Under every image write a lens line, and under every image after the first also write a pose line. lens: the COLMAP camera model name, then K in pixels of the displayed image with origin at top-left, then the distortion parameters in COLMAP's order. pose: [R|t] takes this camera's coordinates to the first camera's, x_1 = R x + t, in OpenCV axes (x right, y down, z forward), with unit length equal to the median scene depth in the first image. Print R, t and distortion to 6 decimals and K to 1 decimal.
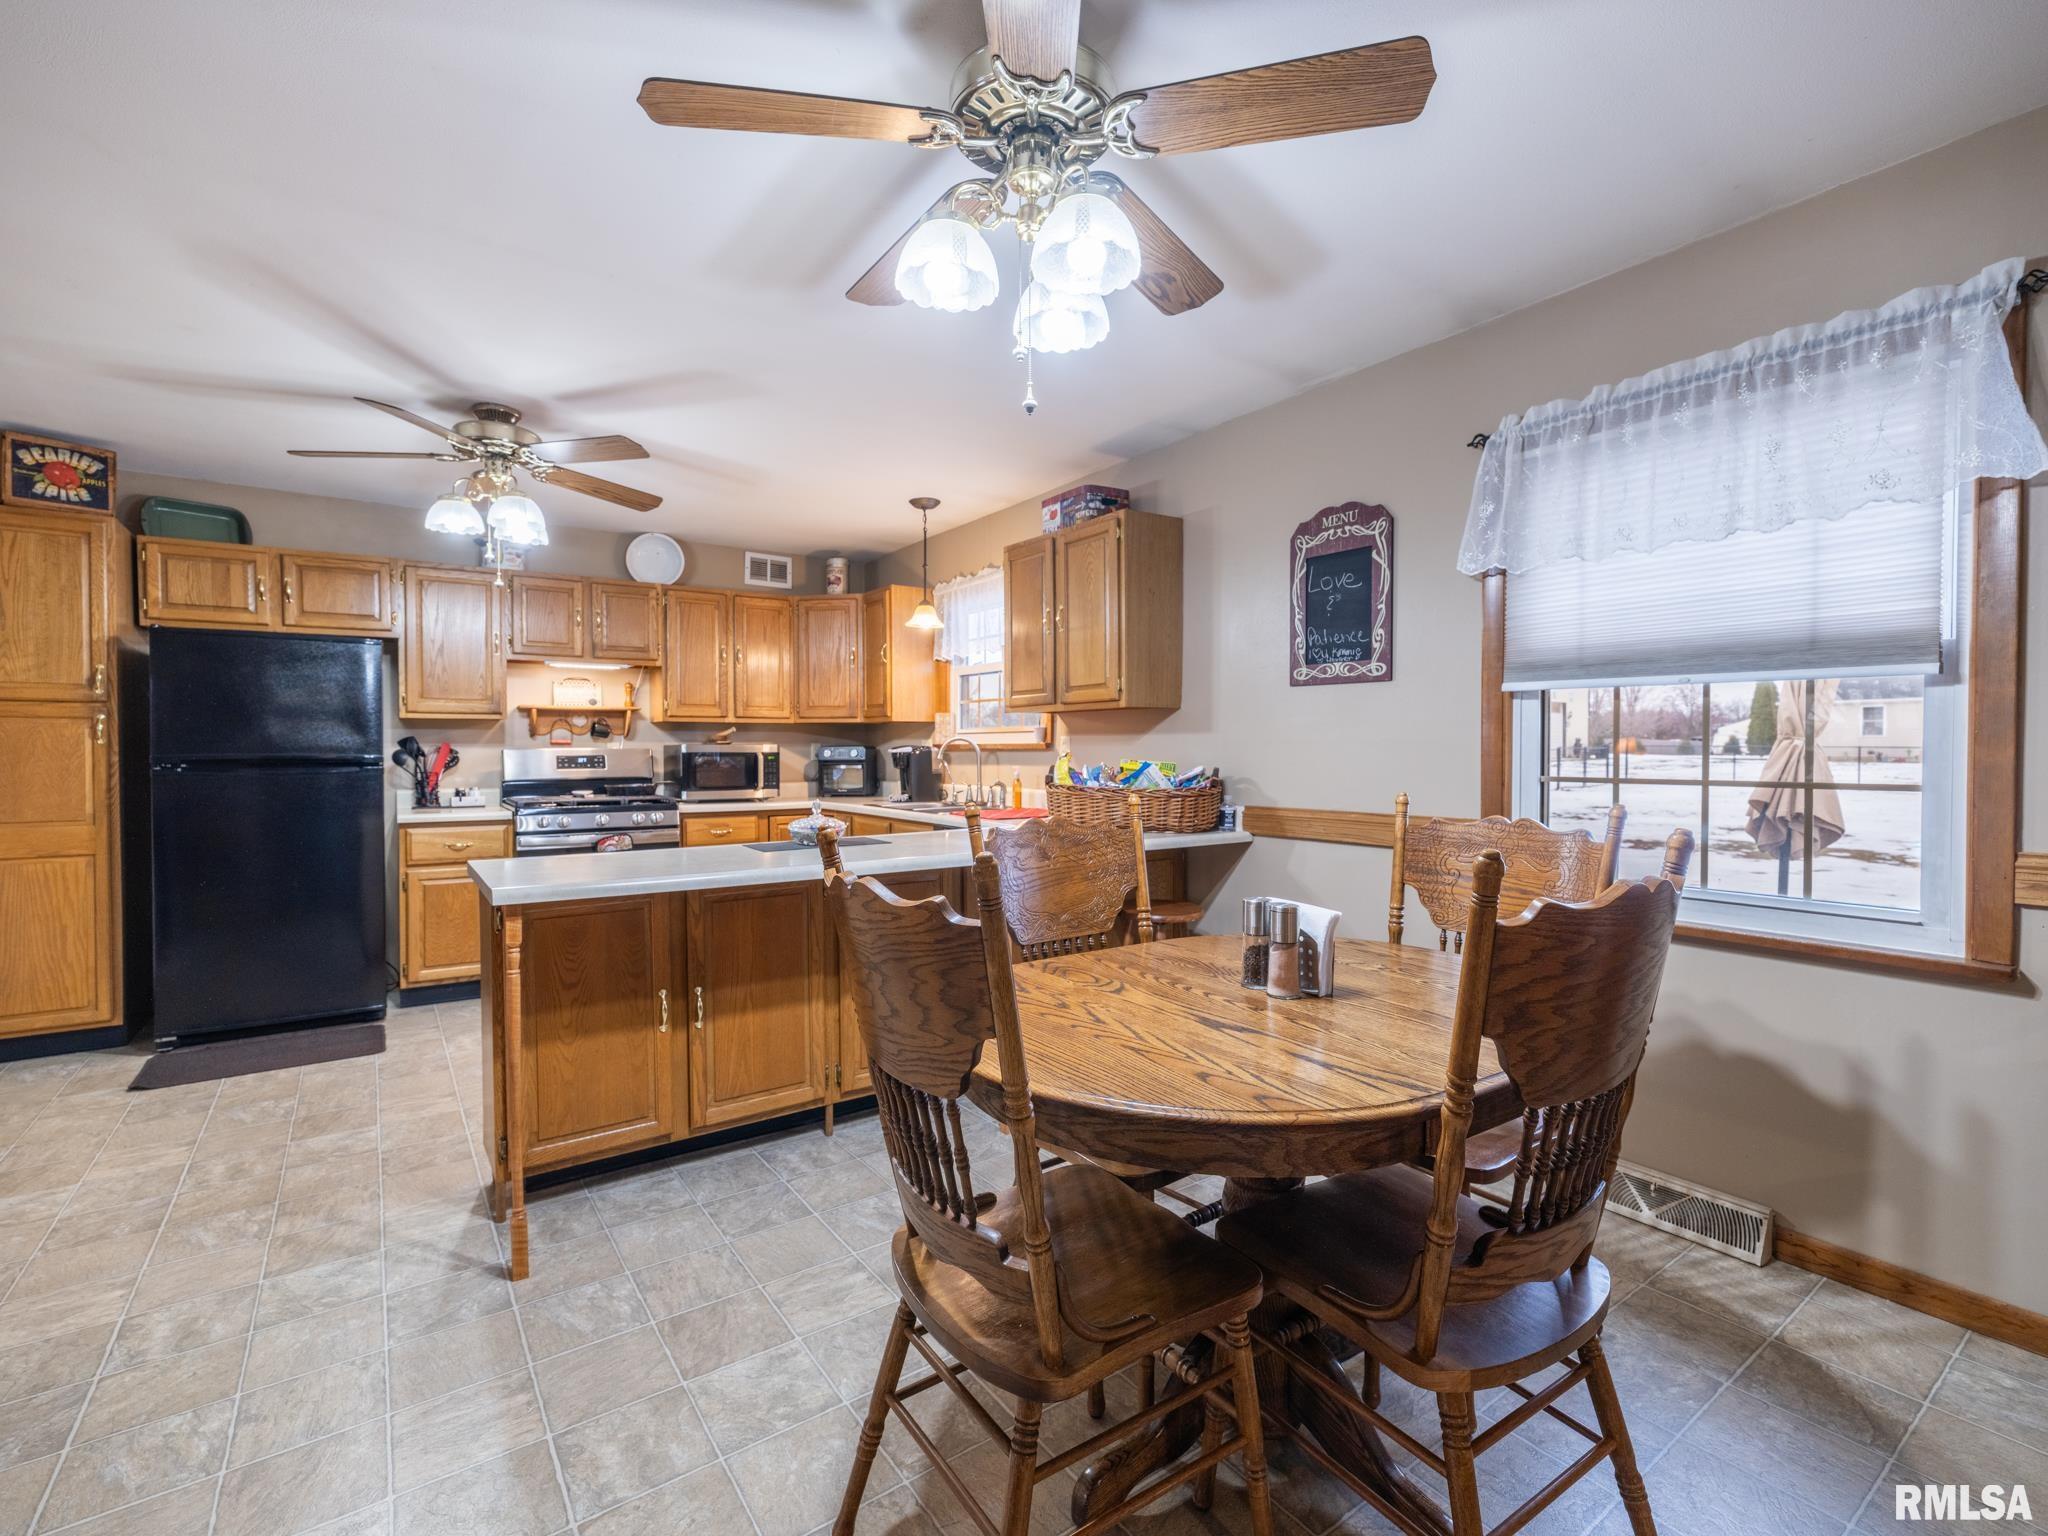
lens RADIAL K [[937.0, 0, 1021.9], [0, 937.0, 763.9], [0, 0, 1]] dist [0.000030, 0.003701]
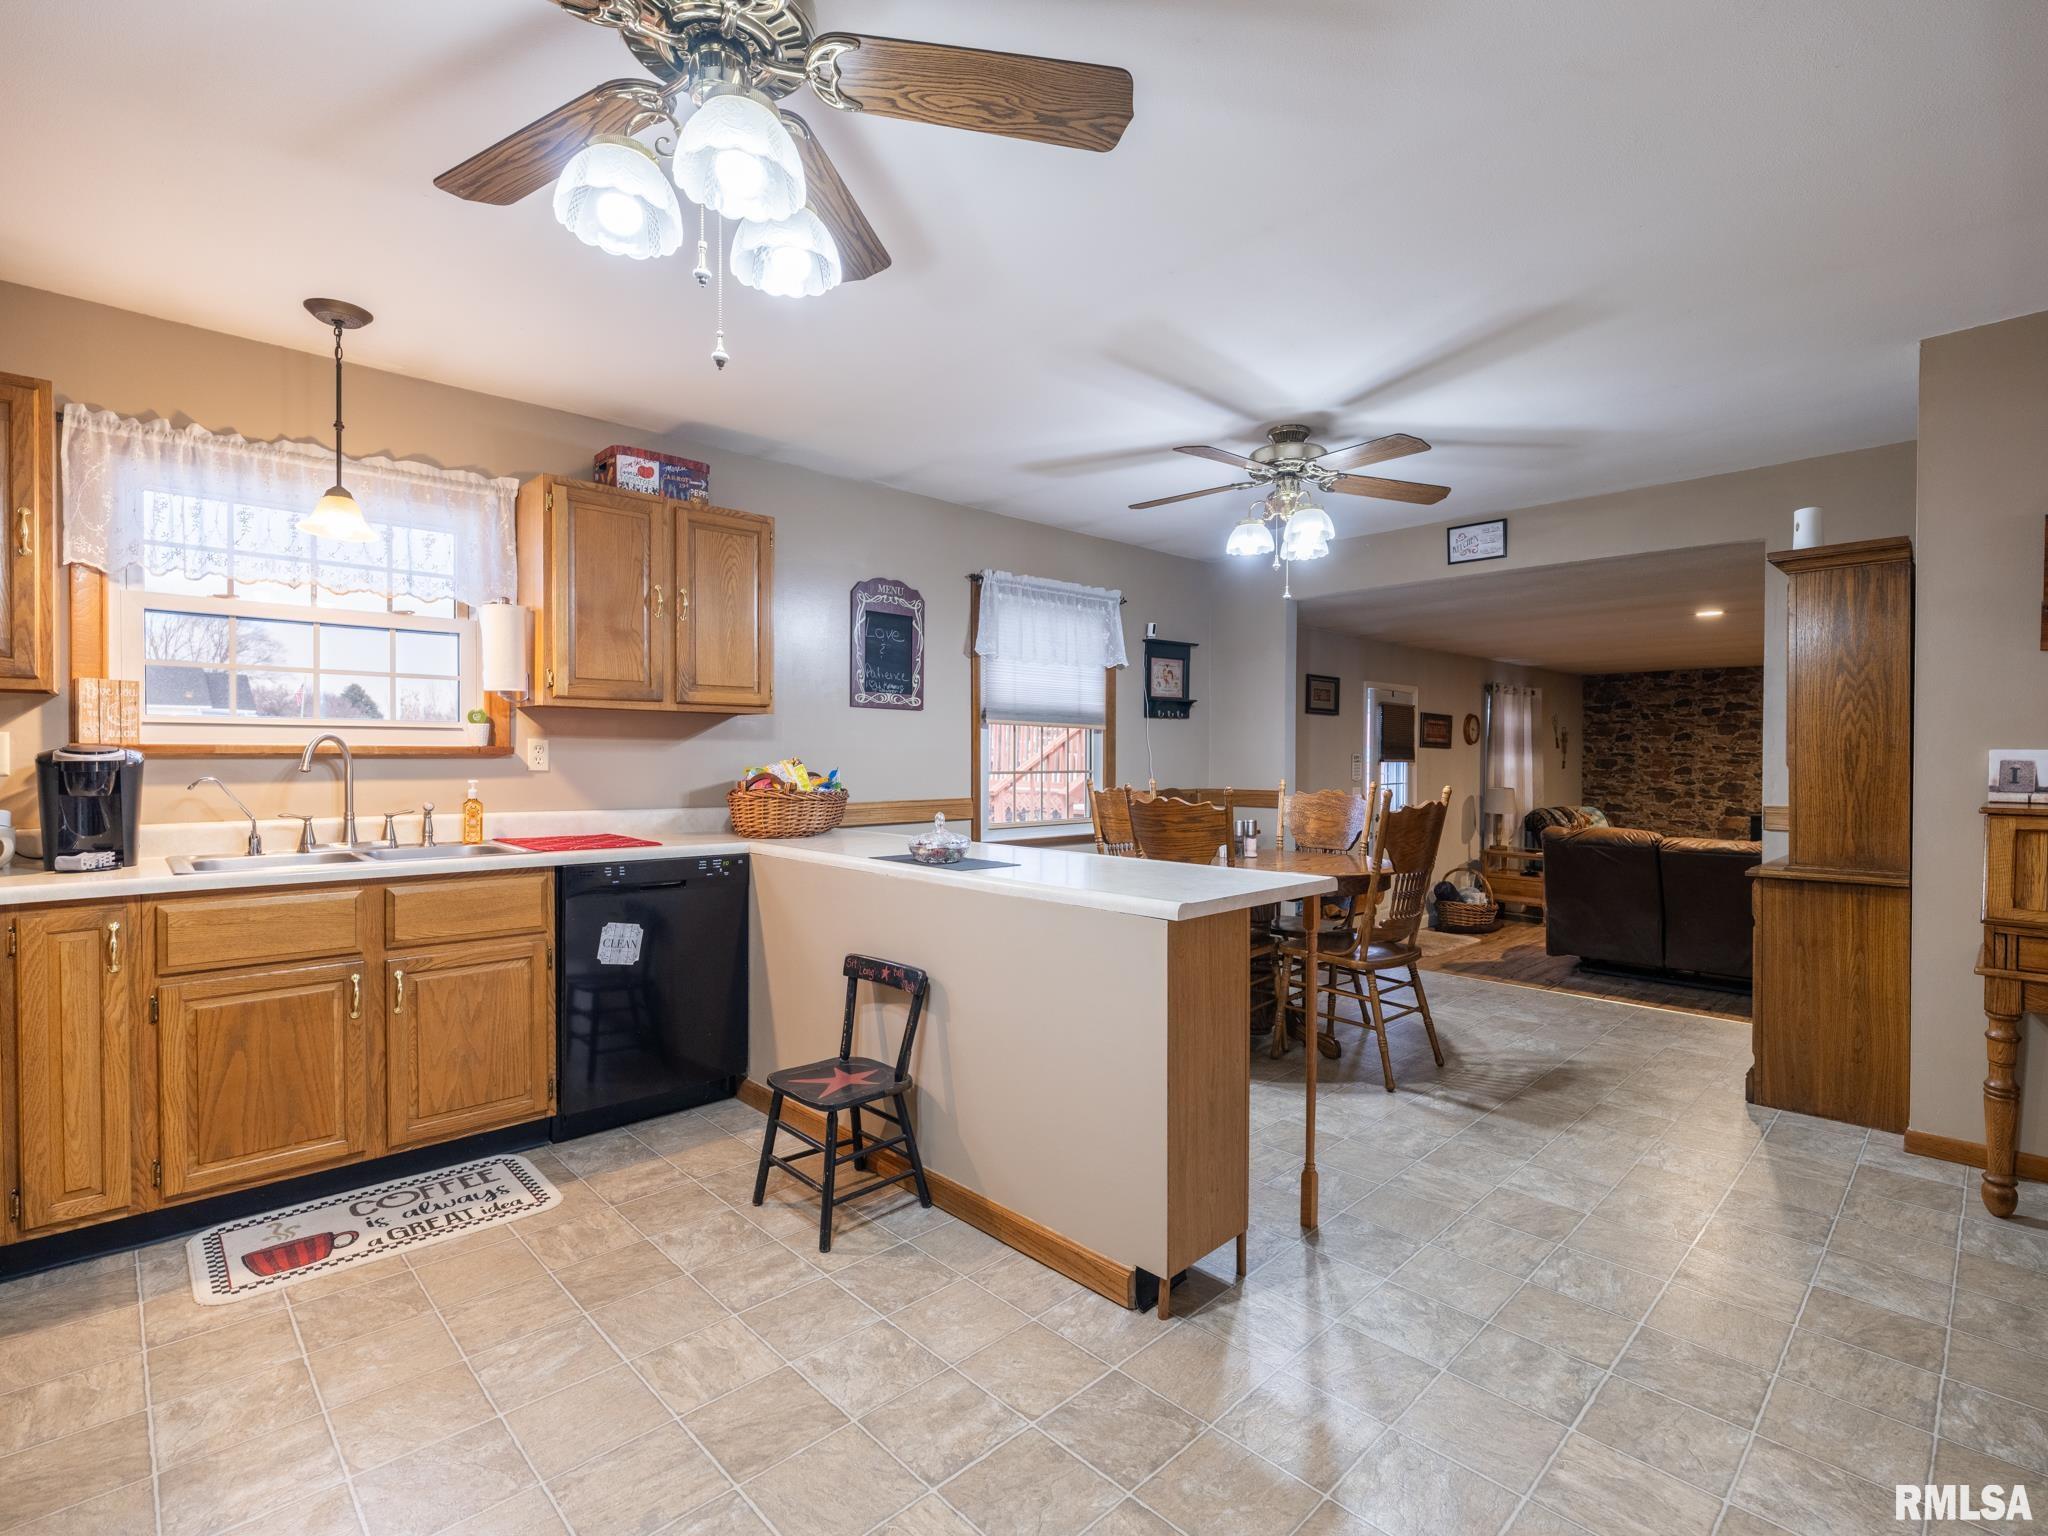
lens RADIAL K [[937.0, 0, 1040.6], [0, 937.0, 785.1], [0, 0, 1]] dist [0.000030, 0.003701]
pose [[-0.155445, -0.028901, 0.987422, -0.749366], [0.015213, 0.999383, 0.031646, -0.009546], [-0.987727, 0.019941, -0.154909, 0.702499]]
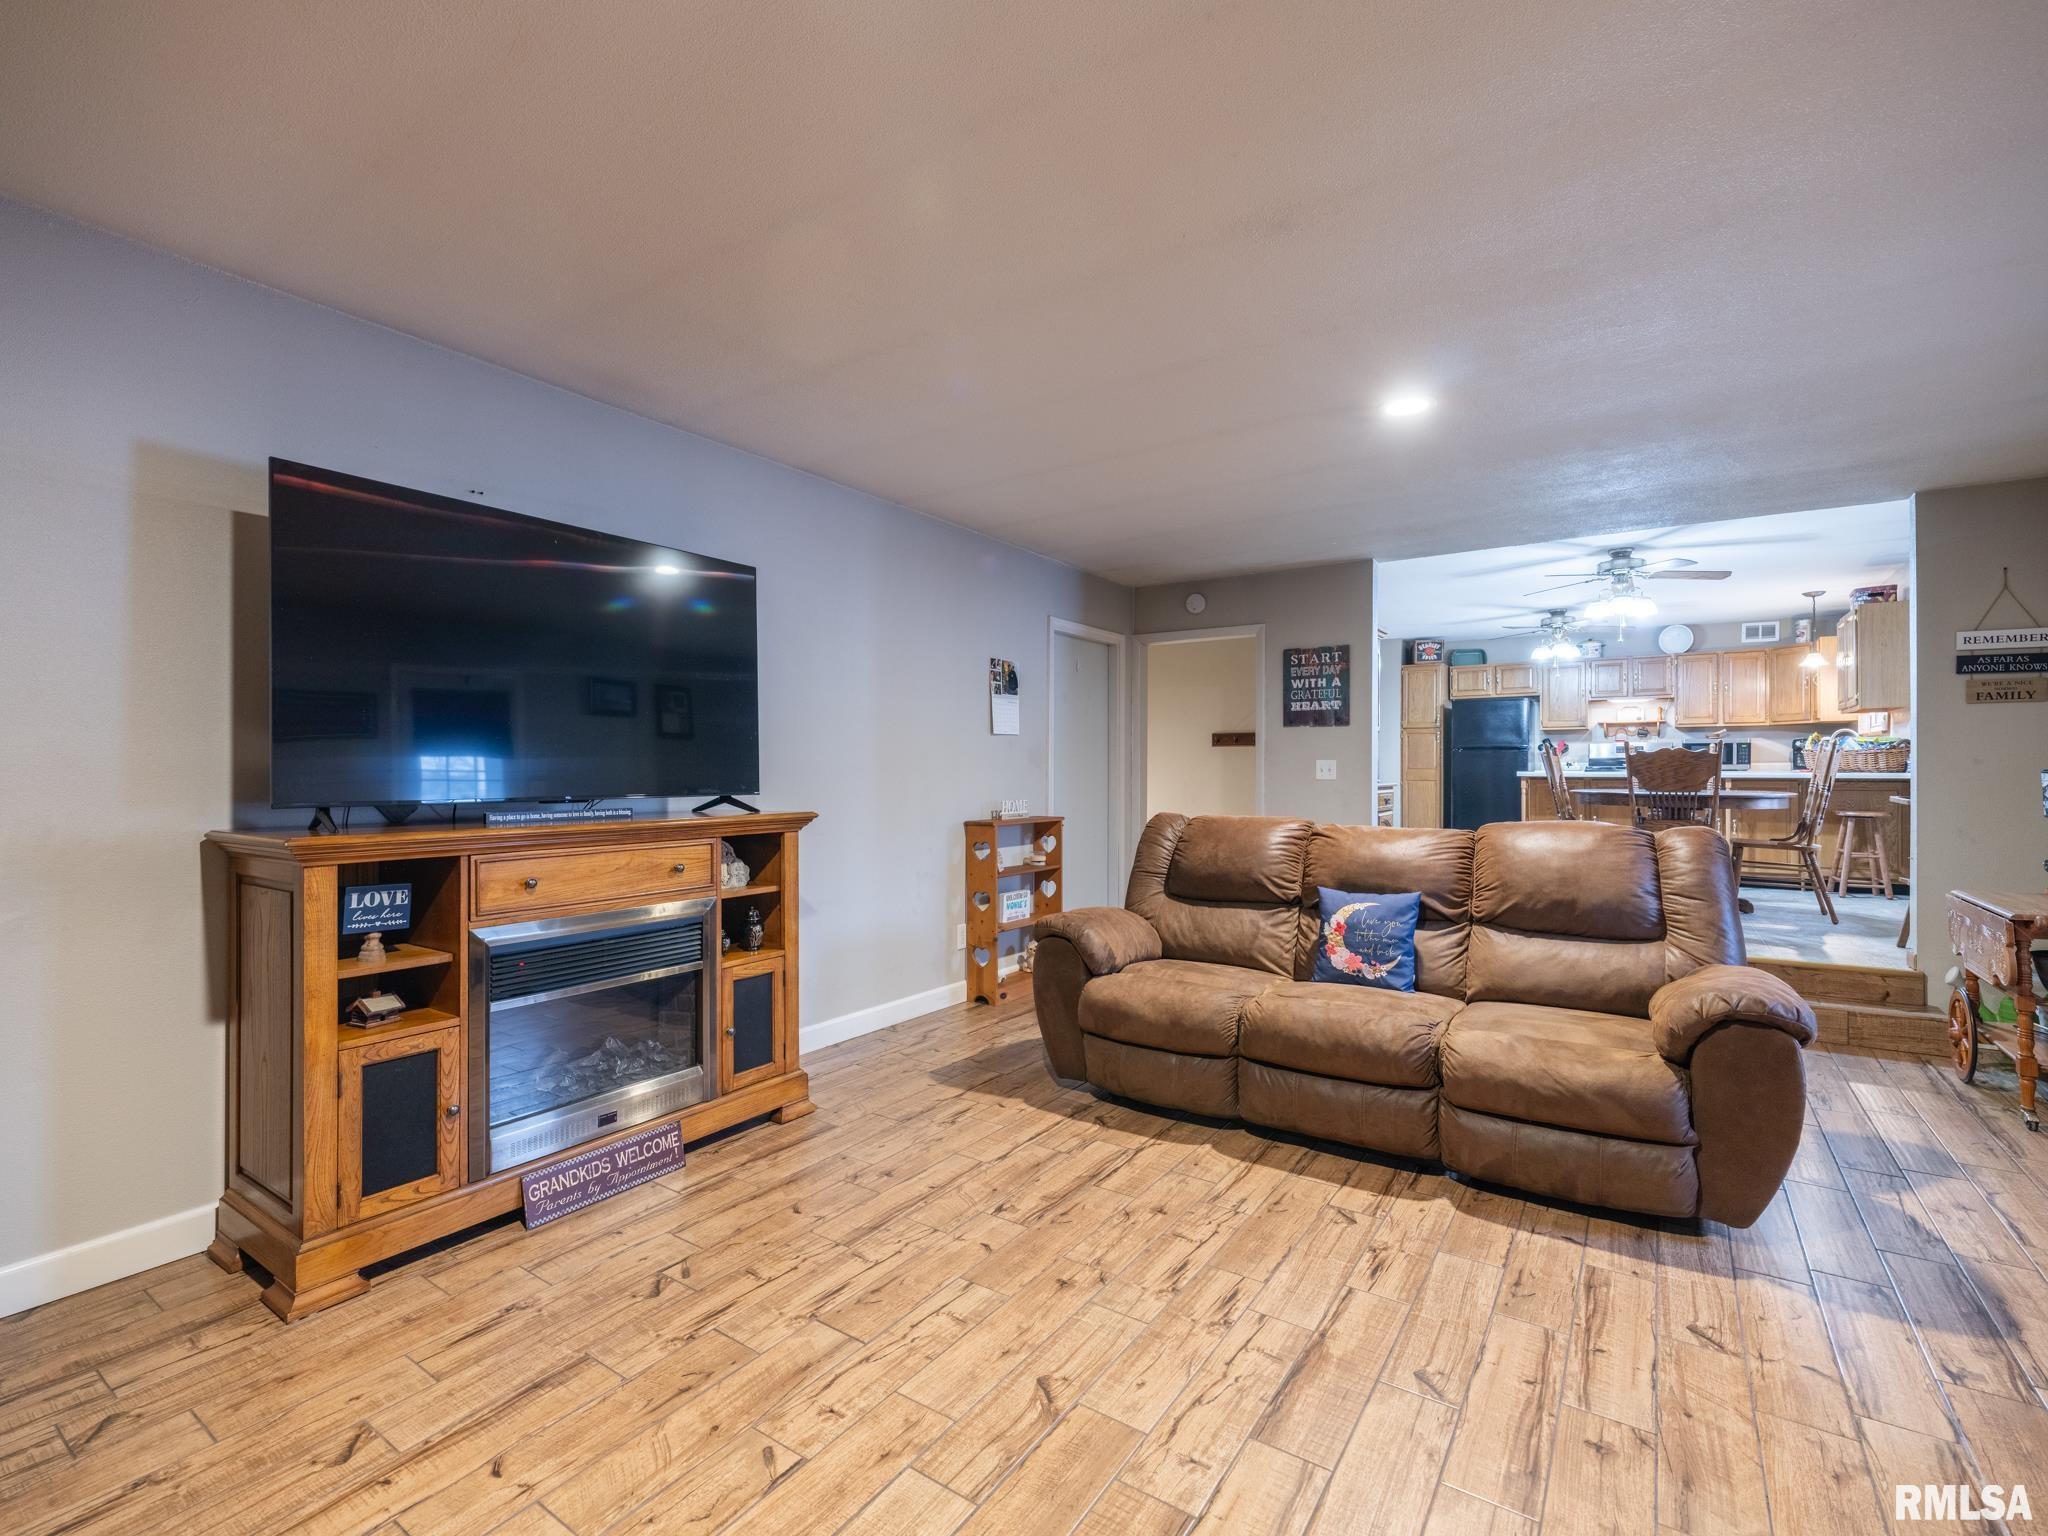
lens RADIAL K [[937.0, 0, 1018.0], [0, 937.0, 765.8], [0, 0, 1]] dist [0.000030, 0.003701]
pose [[0.364973, -0.002718, -0.931014, 0.990408], [-0.016454, 0.999821, -0.009369, 0.079606], [0.930873, 0.018738, 0.364863, -1.008452]]
